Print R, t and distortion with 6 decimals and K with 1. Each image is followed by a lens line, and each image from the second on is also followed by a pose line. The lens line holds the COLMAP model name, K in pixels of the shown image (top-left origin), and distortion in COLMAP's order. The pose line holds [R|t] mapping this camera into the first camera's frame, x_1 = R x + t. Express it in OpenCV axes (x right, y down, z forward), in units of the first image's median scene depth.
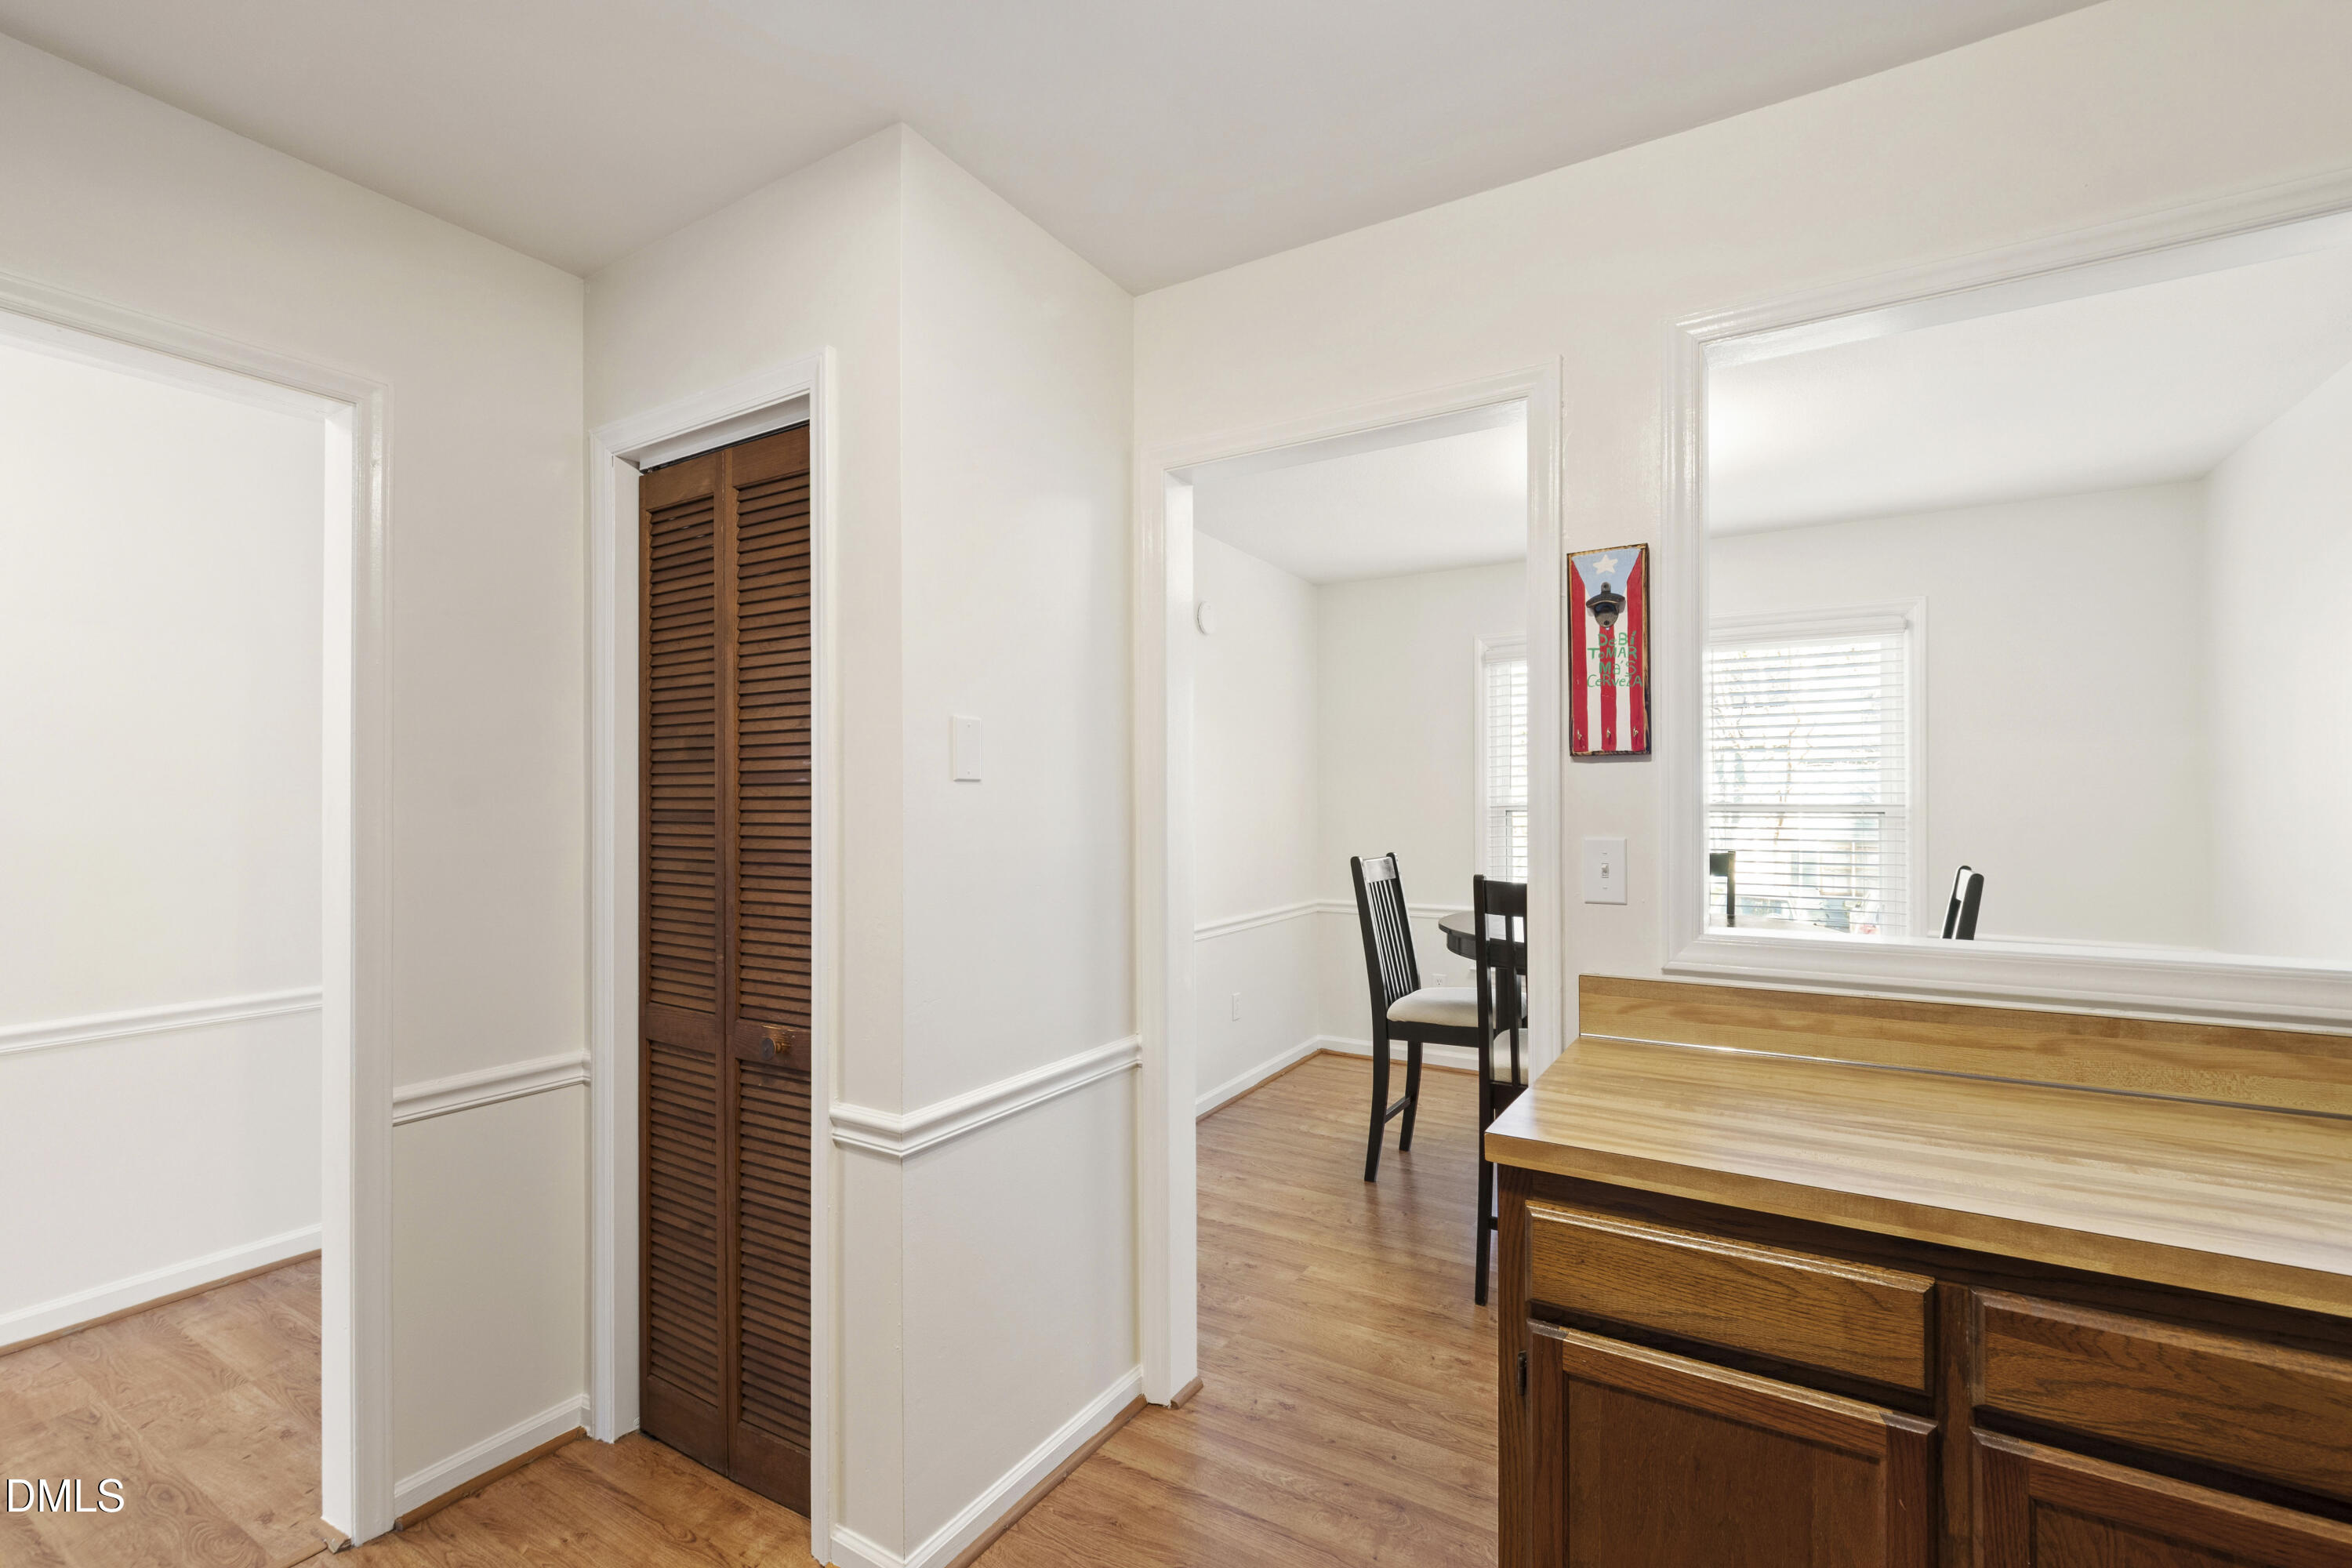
lens RADIAL K [[1044.7, 0, 1132.1], [0, 1044.7, 785.9], [0, 0, 1]] dist [-0.000873, -0.002634]
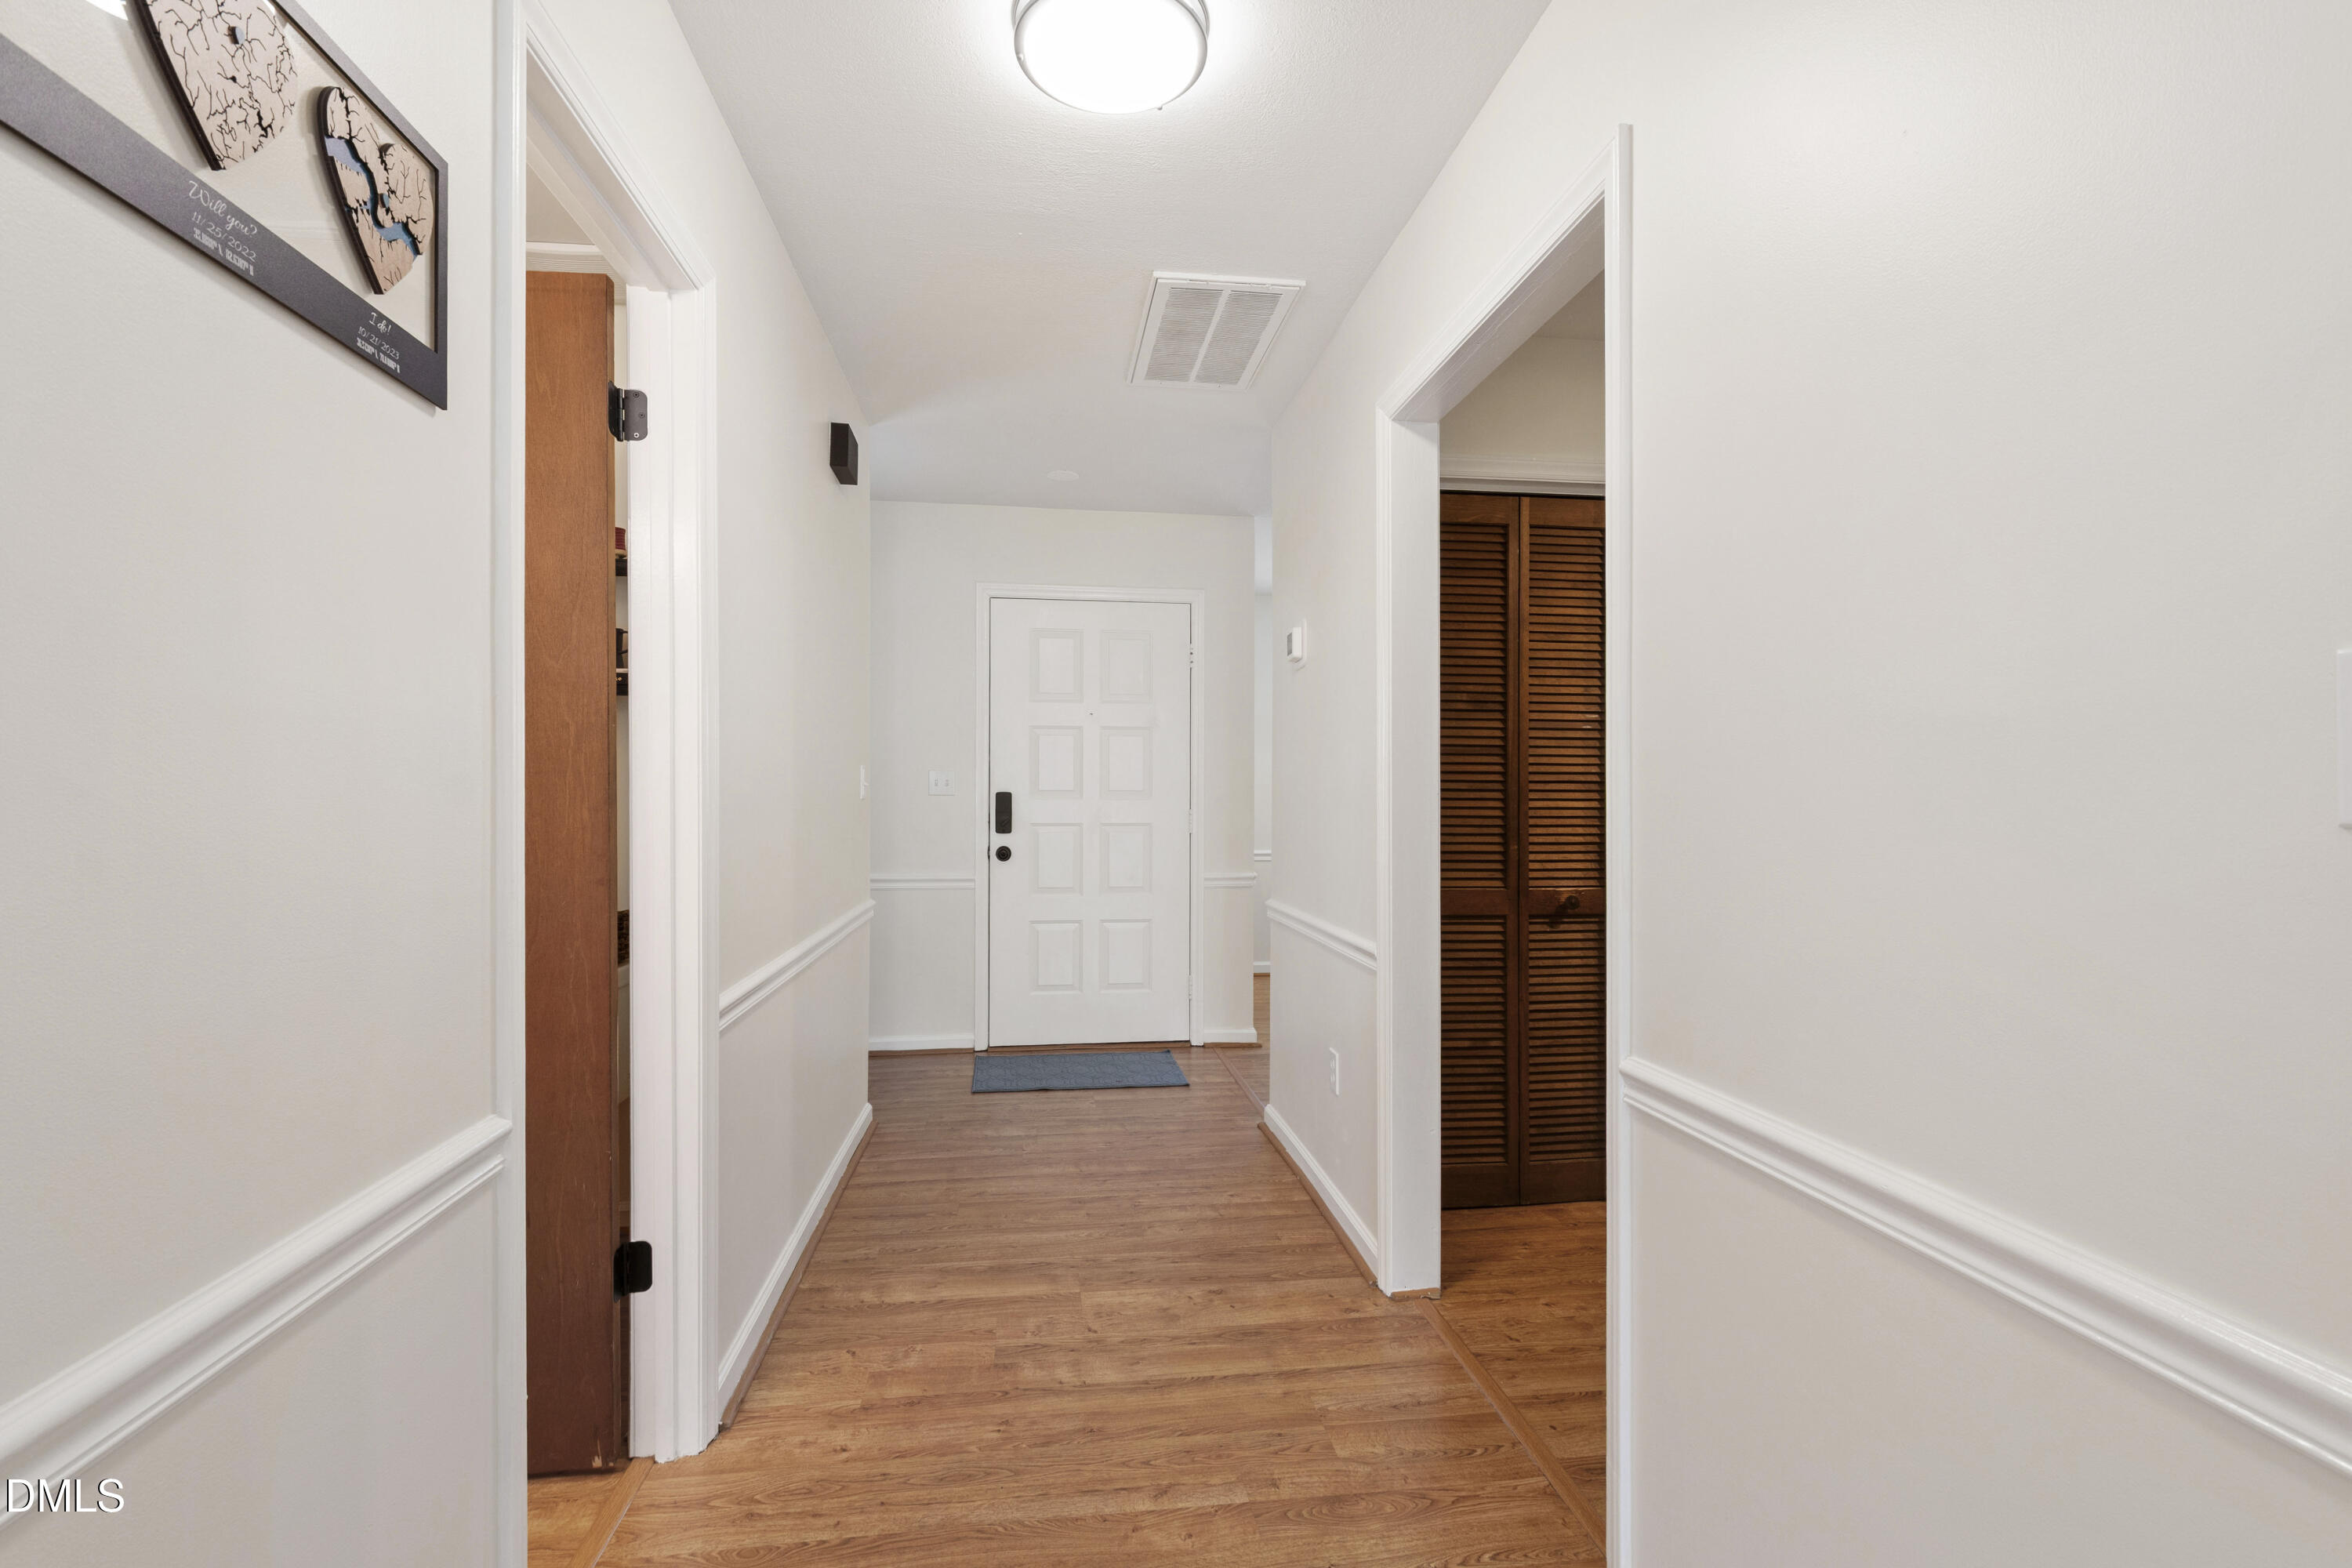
lens RADIAL K [[1044.7, 0, 1166.5], [0, 1044.7, 789.9], [0, 0, 1]] dist [-0.000873, -0.002634]
pose [[0.780465, 0.011335, 0.625097, -1.754279], [-0.012975, 0.999914, -0.001933, 0.098373], [-0.625065, -0.006602, 0.780545, 0.182706]]
